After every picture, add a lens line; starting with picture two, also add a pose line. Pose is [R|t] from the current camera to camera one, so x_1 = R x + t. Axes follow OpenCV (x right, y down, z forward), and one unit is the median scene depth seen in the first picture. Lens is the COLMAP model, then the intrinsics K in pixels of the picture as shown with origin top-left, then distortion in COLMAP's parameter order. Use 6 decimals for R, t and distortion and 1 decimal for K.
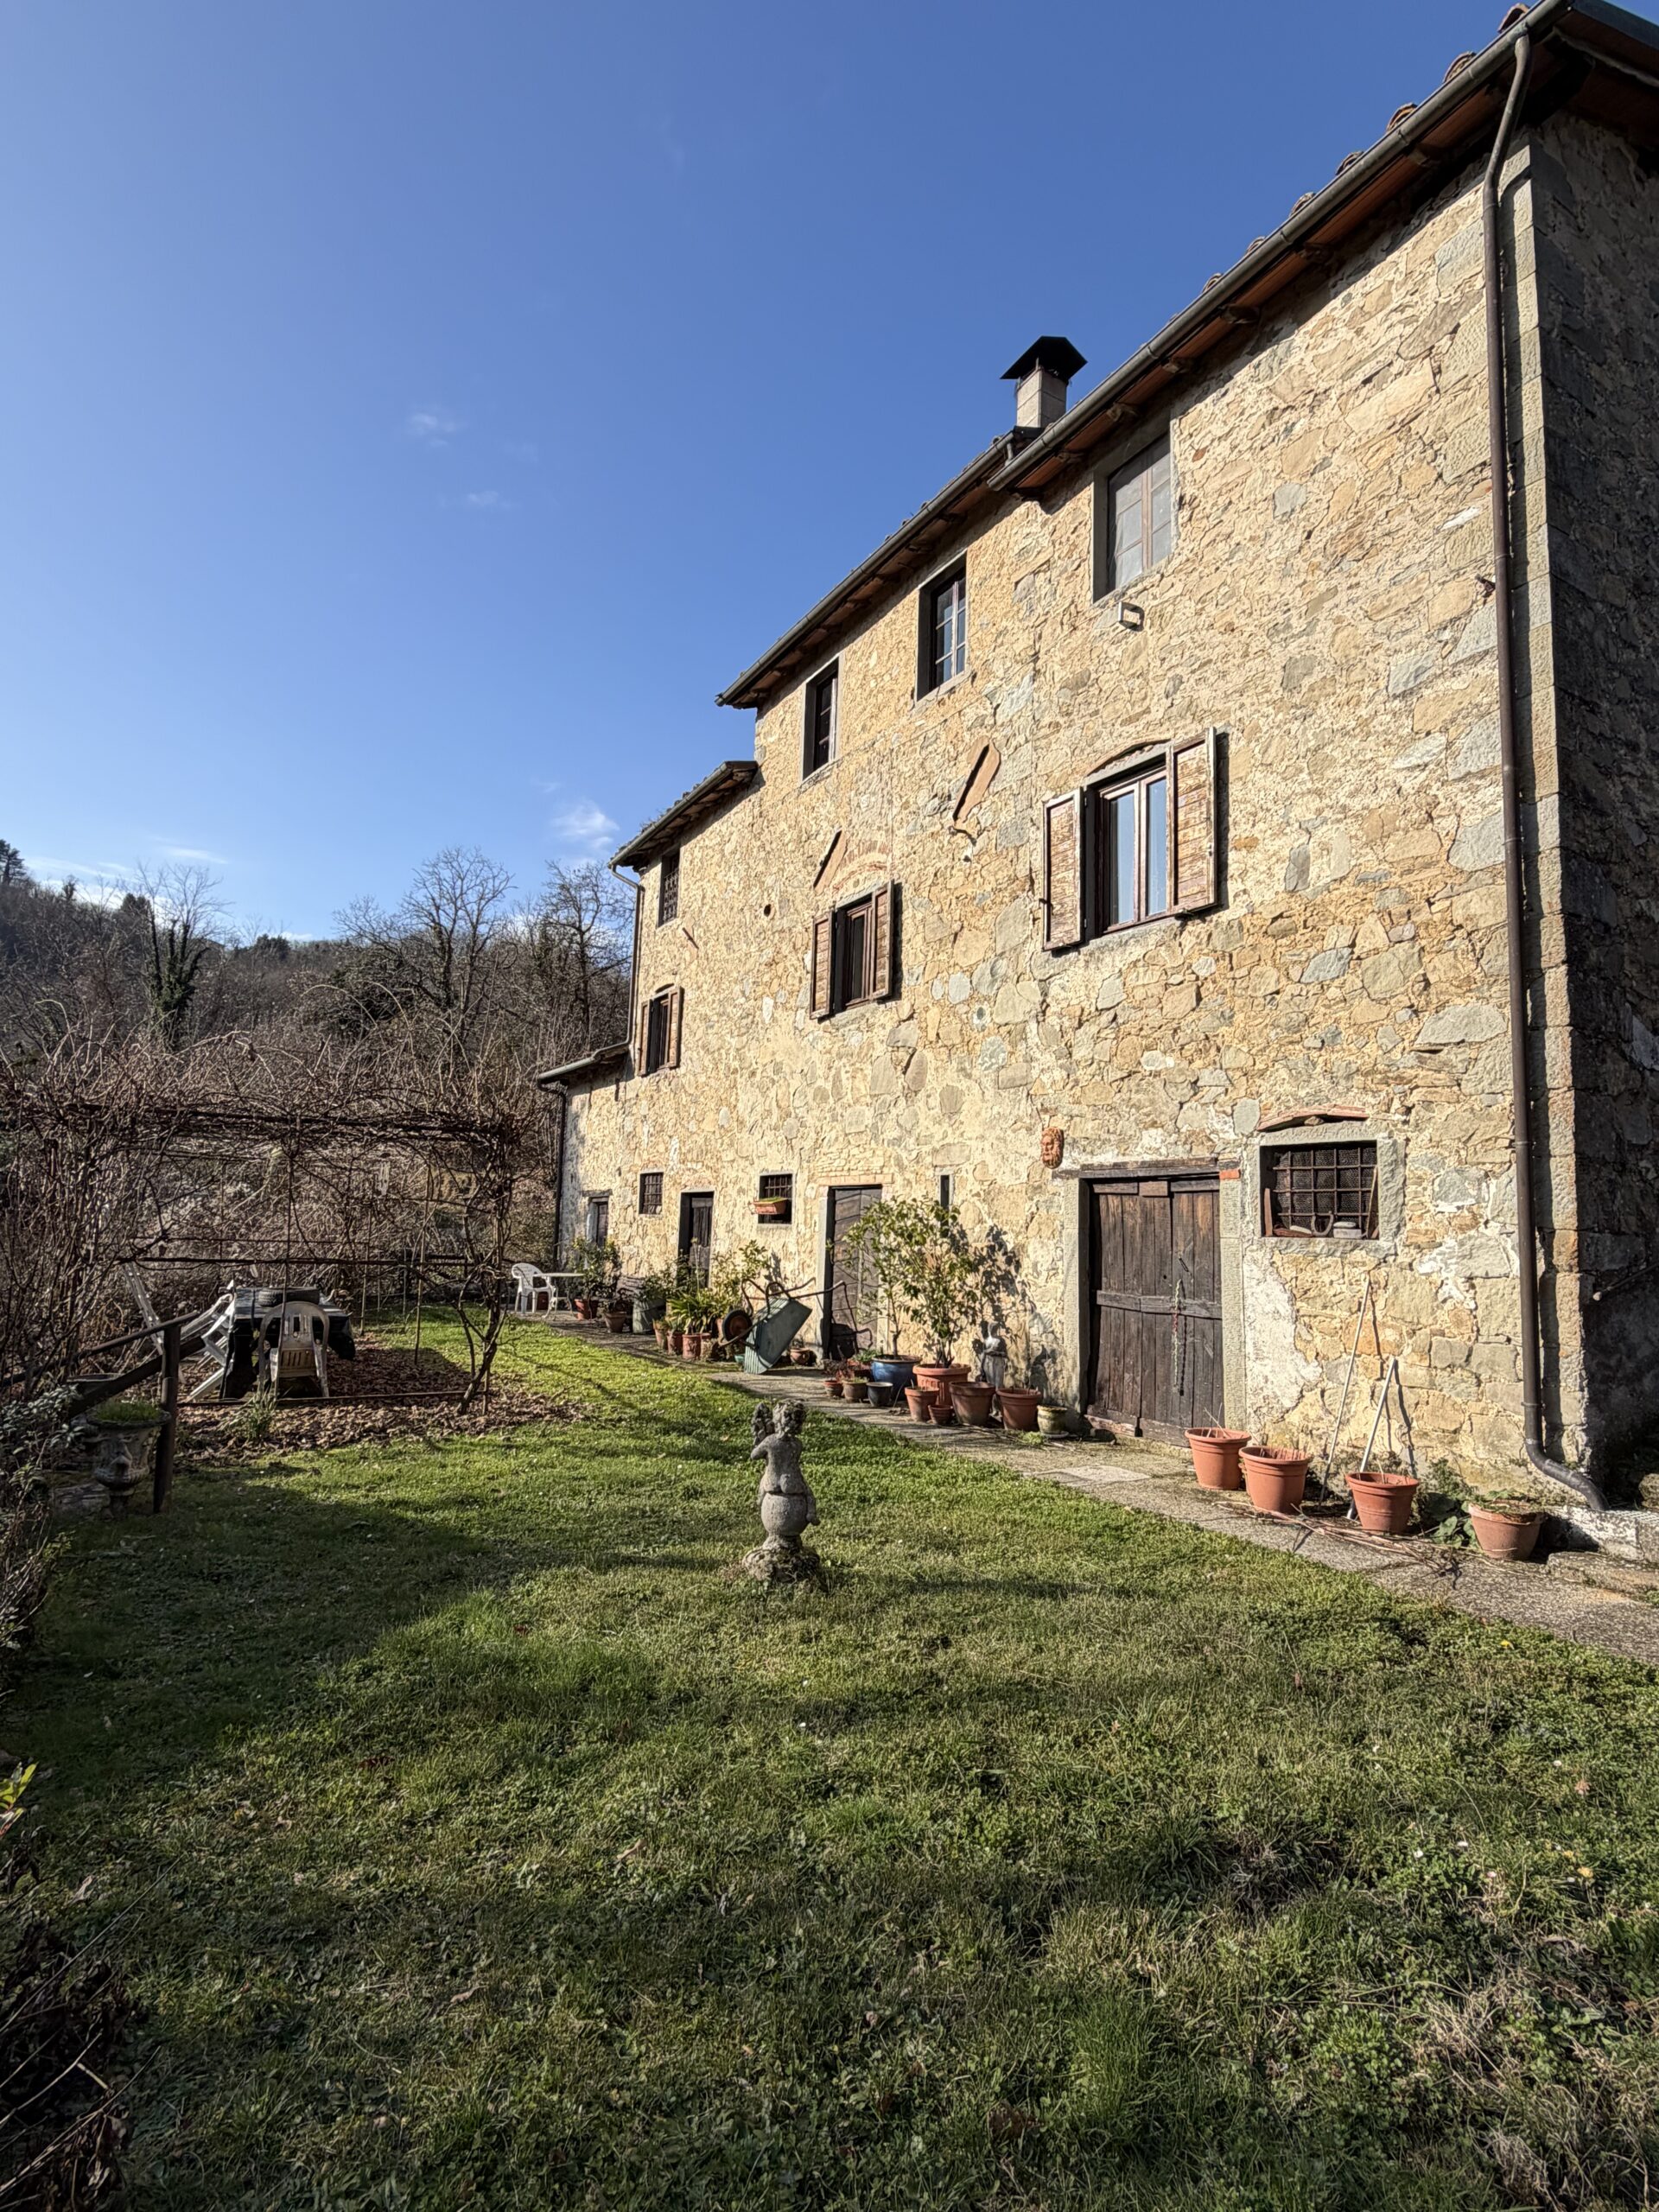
lens RADIAL K [[1156.5, 0, 829.5], [0, 1156.5, 1106.0], [0, 0, 1]] dist [-0.000108, 0.002699]
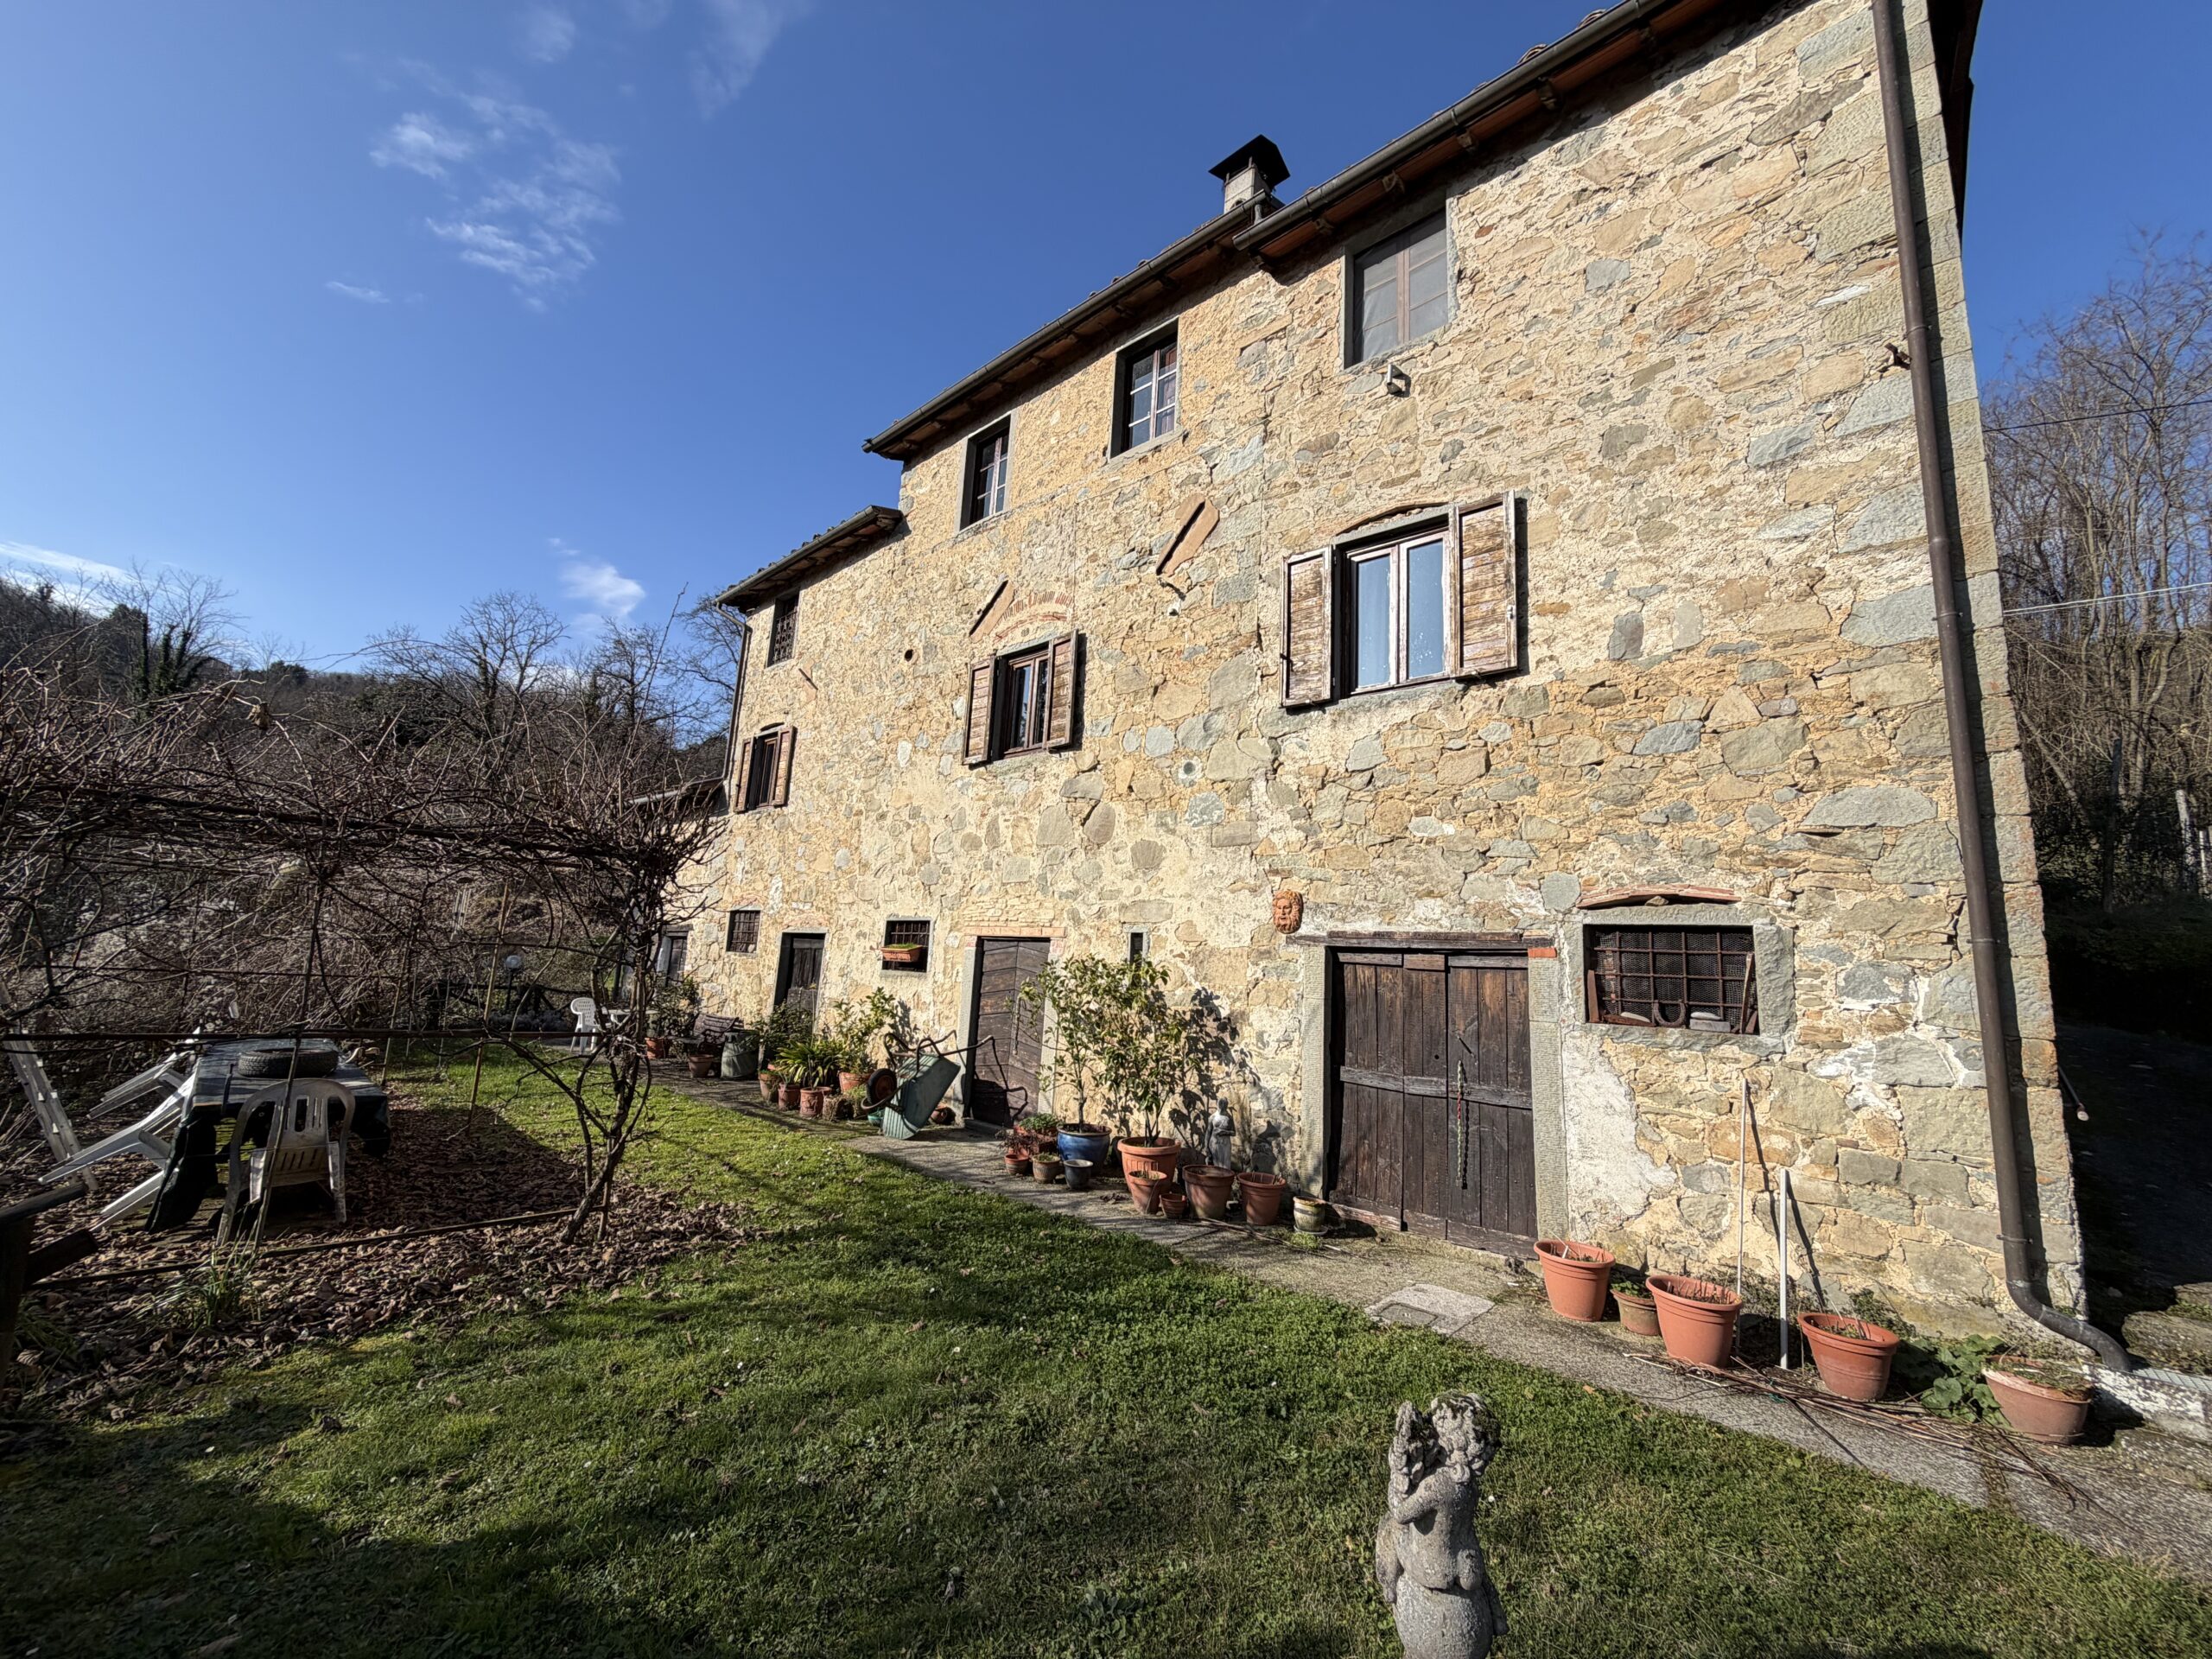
lens RADIAL K [[884.8, 0, 1096.6], [0, 884.8, 829.3], [0, 0, 1]] dist [0.000471, -0.000161]
pose [[0.952731, 0.072152, 0.295123, -0.186961], [-0.060475, 0.996990, -0.048517, 0.014267], [-0.297736, 0.028376, 0.954227, 0.367682]]
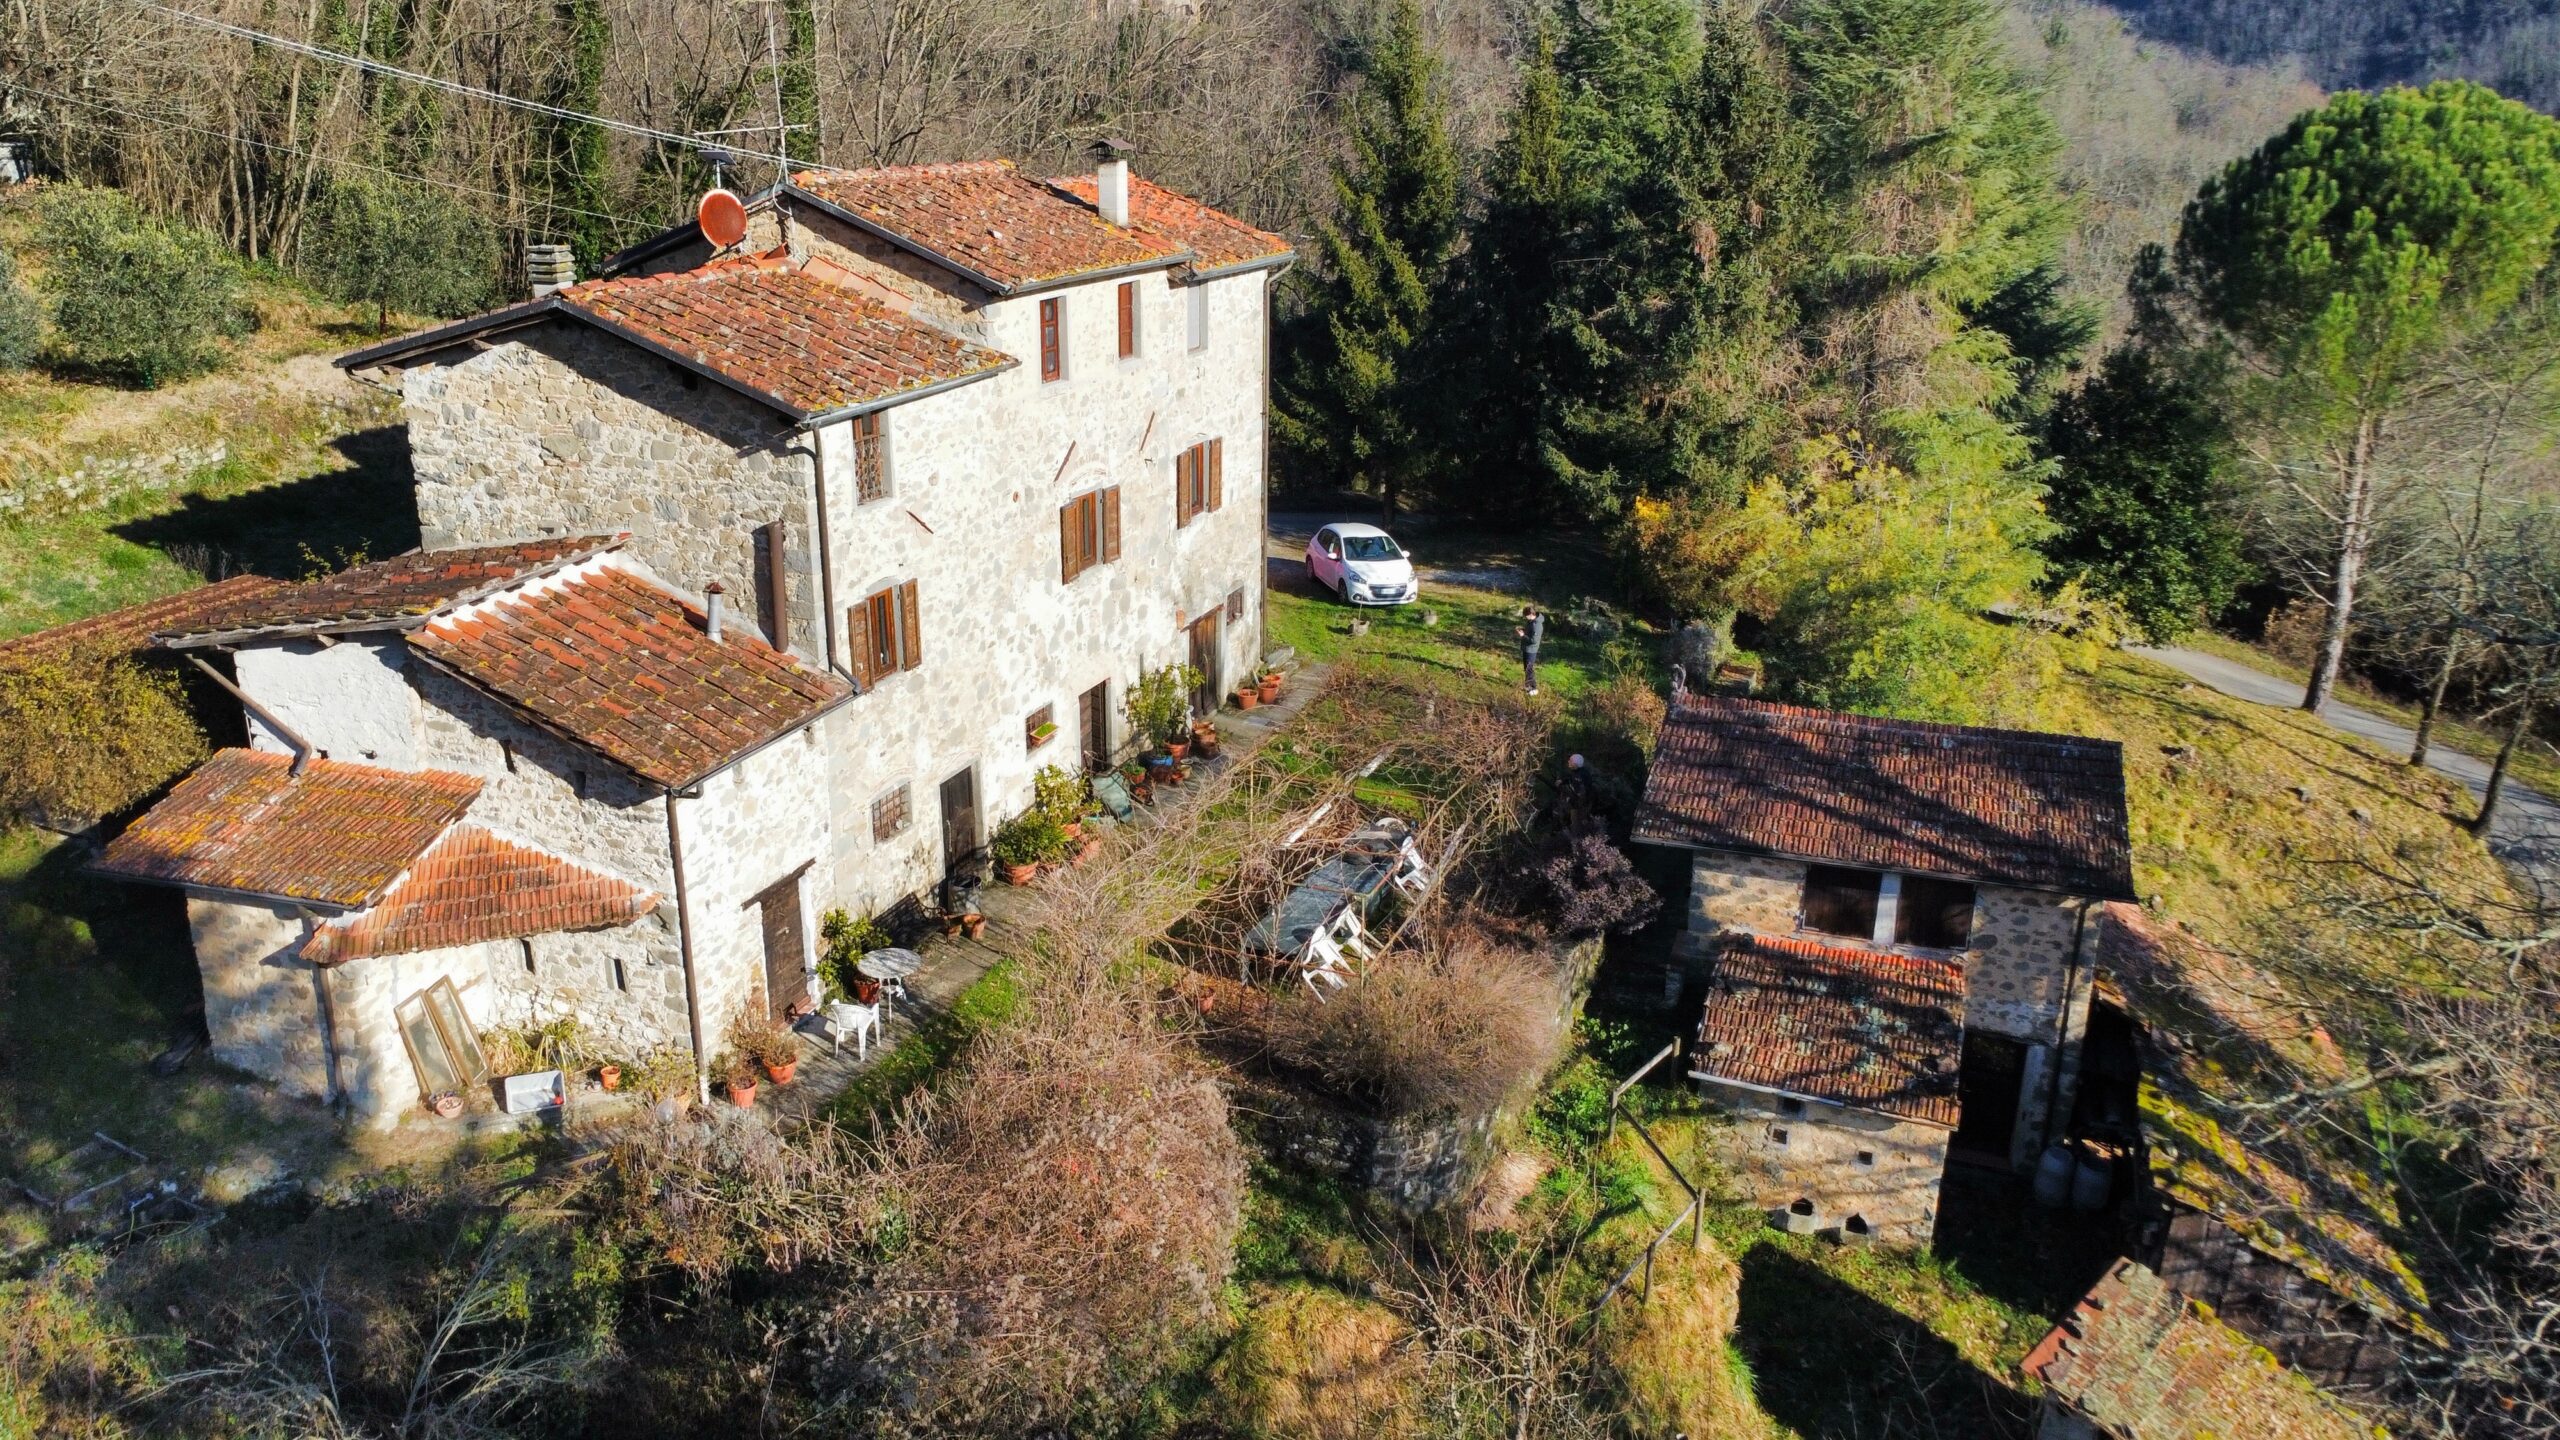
lens RADIAL K [[1906.0, 0, 1280.0], [0, 1906.0, 720.0], [0, 0, 1]] dist [0.002808, 0.000443]
pose [[-0.630540, -0.290353, 0.719802, -2.654668], [-0.117403, 0.952401, 0.281334, -0.844608], [-0.767226, 0.092886, -0.634615, 3.285187]]
